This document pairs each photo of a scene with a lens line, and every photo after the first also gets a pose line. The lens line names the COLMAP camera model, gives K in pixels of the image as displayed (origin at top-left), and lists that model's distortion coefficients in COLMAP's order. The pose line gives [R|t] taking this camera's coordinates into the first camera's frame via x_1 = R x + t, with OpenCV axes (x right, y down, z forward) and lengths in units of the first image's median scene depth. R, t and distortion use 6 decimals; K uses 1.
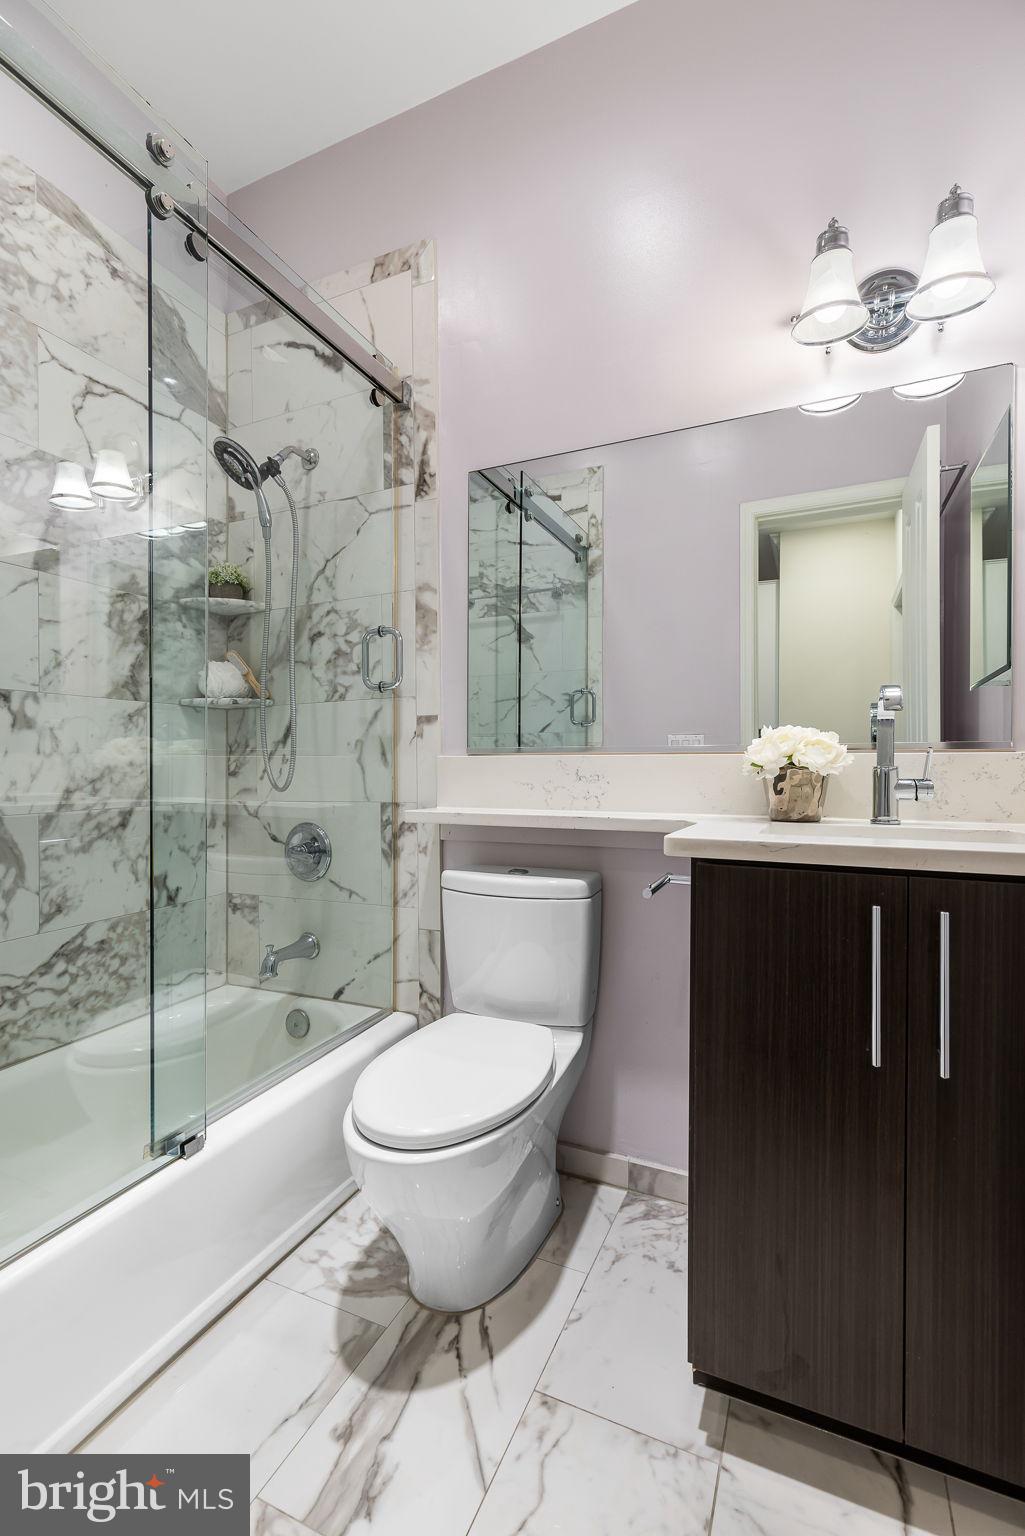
lens RADIAL K [[712.1, 0, 487.4], [0, 712.1, 762.5], [0, 0, 1]] dist [0.008868, 0.001082]
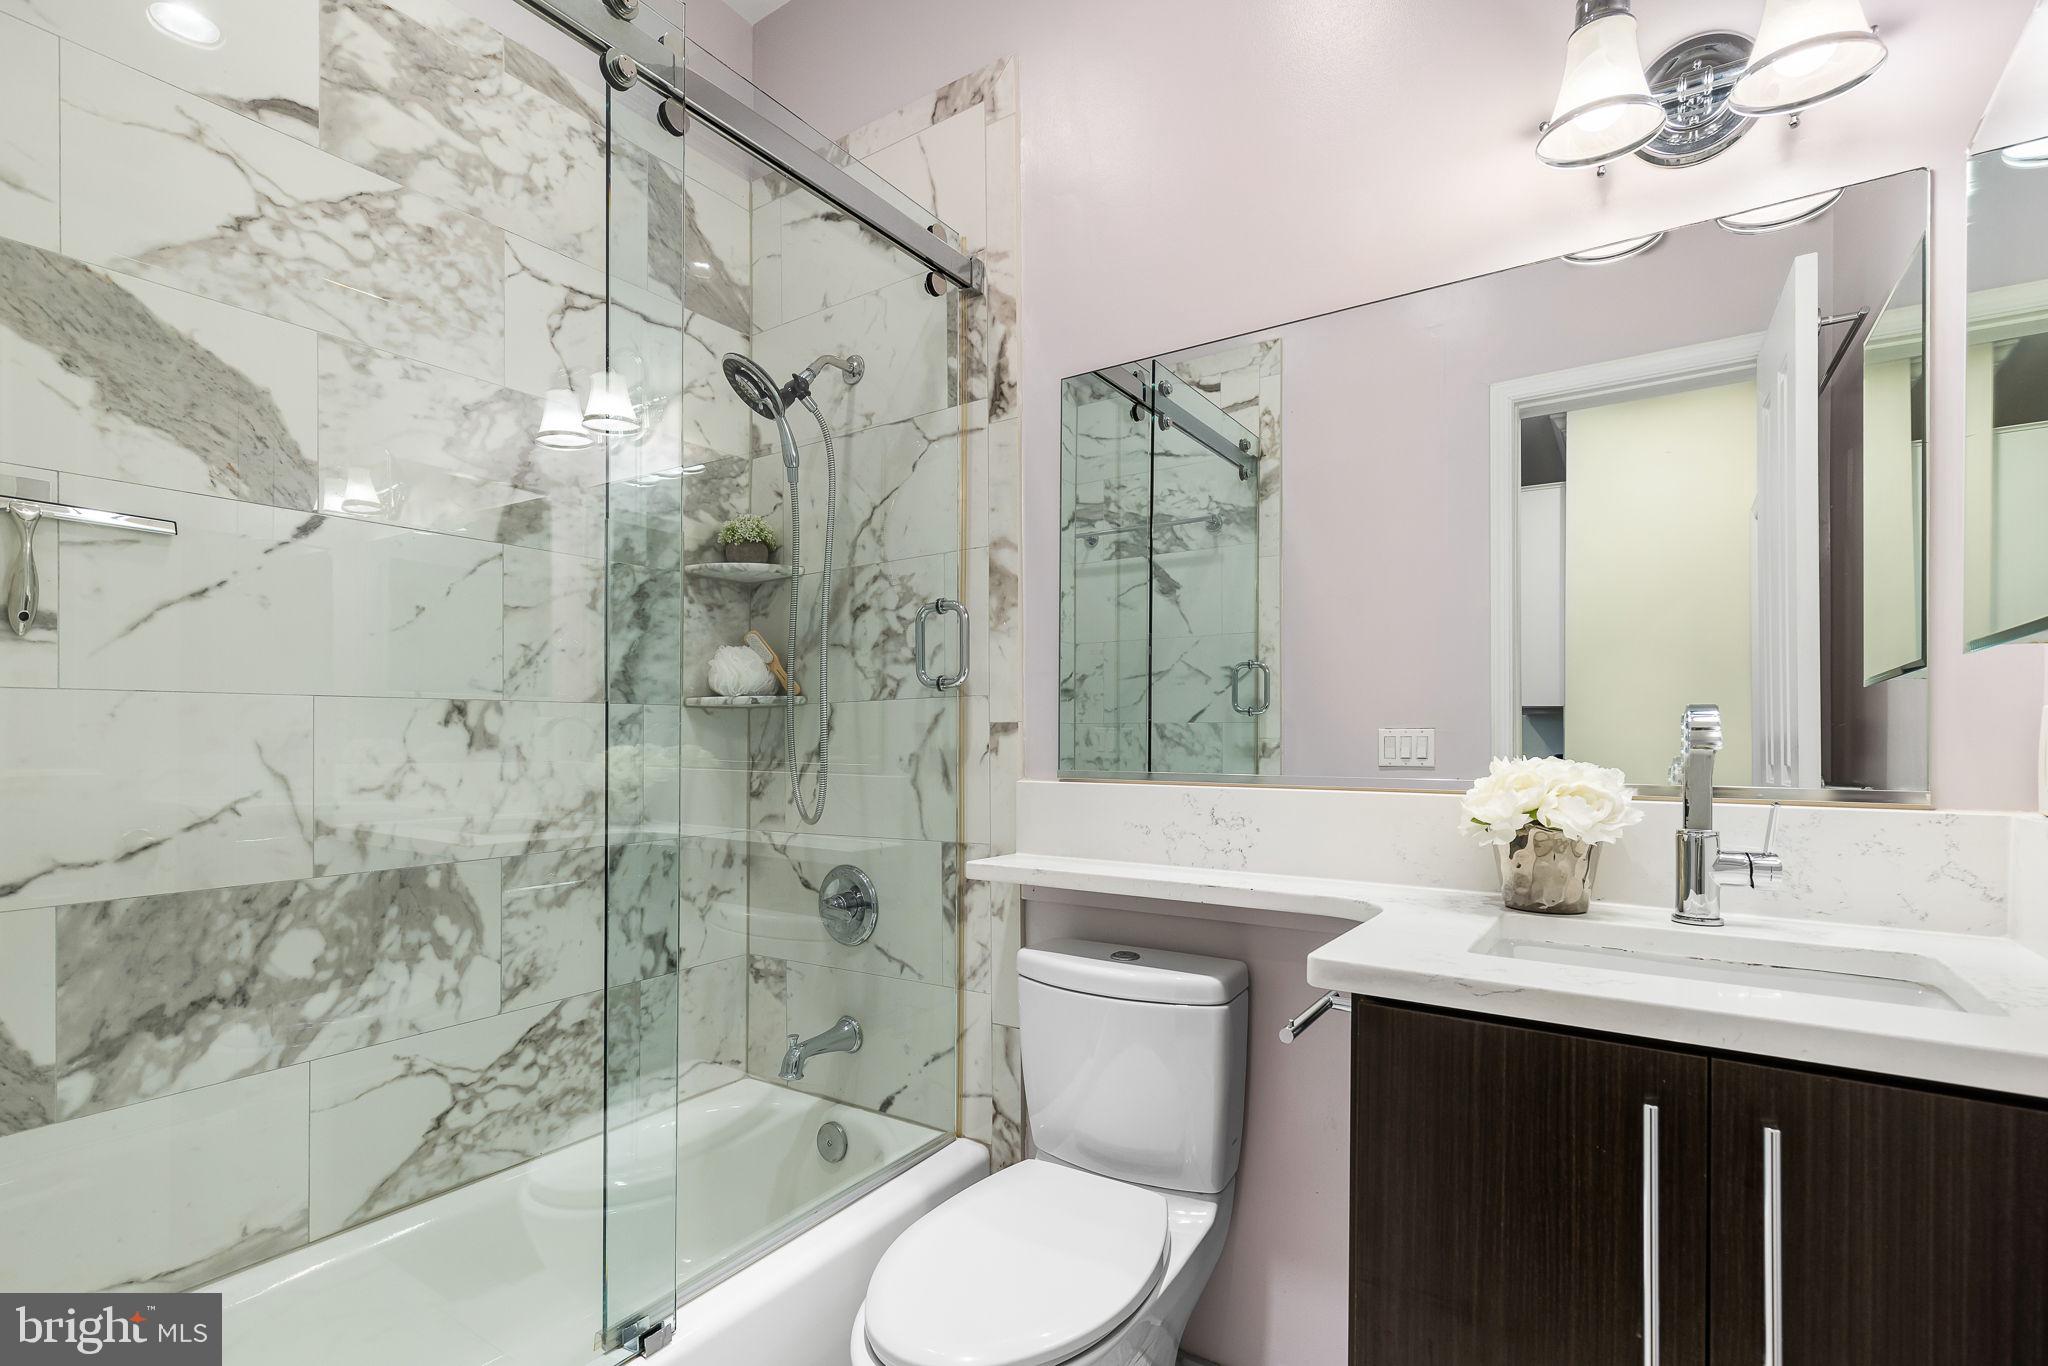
lens RADIAL K [[949.5, 0, 1027.7], [0, 949.5, 693.5], [0, 0, 1]] dist [0.008868, 0.001082]
pose [[0.986808, -0.002699, -0.161873, 0.099894], [0.001838, 0.999983, -0.005469, -0.096795], [0.161885, 0.005099, 0.986797, 0.070175]]
